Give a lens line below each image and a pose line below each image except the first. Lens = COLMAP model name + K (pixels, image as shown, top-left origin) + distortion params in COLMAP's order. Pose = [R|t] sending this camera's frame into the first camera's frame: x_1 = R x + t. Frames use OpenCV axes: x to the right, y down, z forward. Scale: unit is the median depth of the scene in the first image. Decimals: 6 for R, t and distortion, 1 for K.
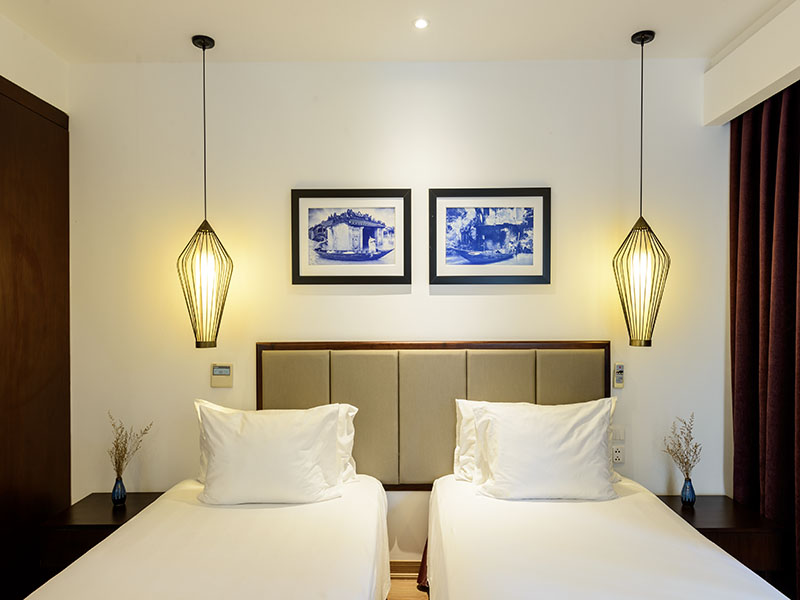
lens RADIAL K [[552.7, 0, 407.6], [0, 552.7, 324.0], [0, 0, 1]] dist [0.029252, -0.021460]
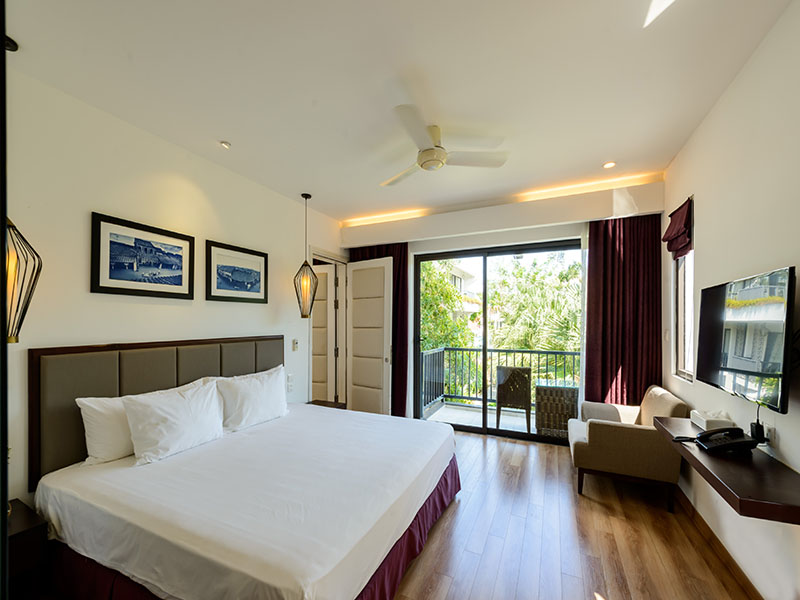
lens RADIAL K [[324.5, 0, 403.3], [0, 324.5, 314.5], [0, 0, 1]] dist [0.014389, -0.002900]
pose [[0.404639, 0.022256, 0.914206, -0.572195], [0.028789, 0.998898, -0.037061, 0.017774], [-0.914023, 0.041315, 0.403553, 0.126770]]
